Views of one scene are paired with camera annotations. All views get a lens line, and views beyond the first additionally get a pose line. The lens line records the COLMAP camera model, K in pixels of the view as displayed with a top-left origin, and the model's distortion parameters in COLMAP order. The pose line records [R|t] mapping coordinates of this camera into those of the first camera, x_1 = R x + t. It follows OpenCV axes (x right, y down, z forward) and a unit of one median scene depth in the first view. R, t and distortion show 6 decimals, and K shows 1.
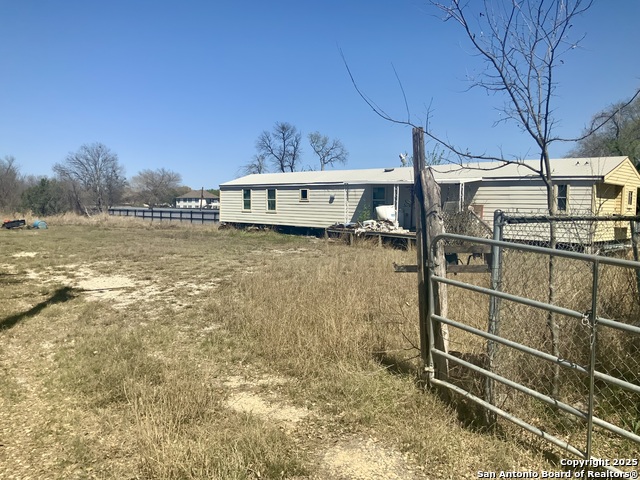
lens RADIAL K [[535.5, 0, 320.0], [0, 535.5, 240.0], [0, 0, 1]] dist [0.092190, -0.176139]
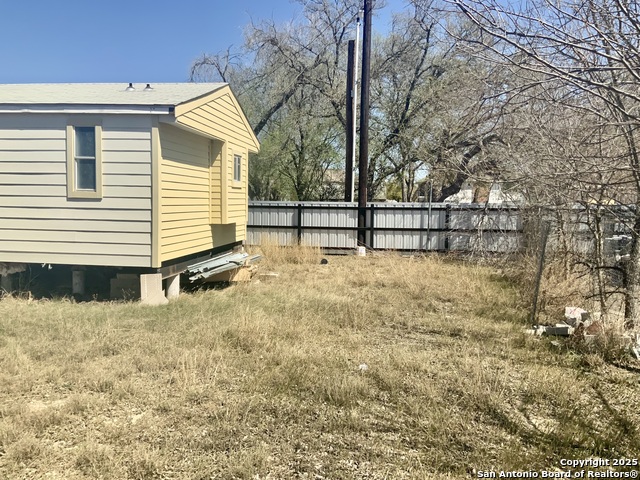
lens RADIAL K [[535.5, 0, 320.0], [0, 535.5, 240.0], [0, 0, 1]] dist [0.092190, -0.176139]
pose [[0.797784, -0.049597, 0.600899, 0.308180], [0.035570, 0.998747, 0.035210, -0.022035], [-0.601893, -0.006716, 0.798549, 0.514664]]
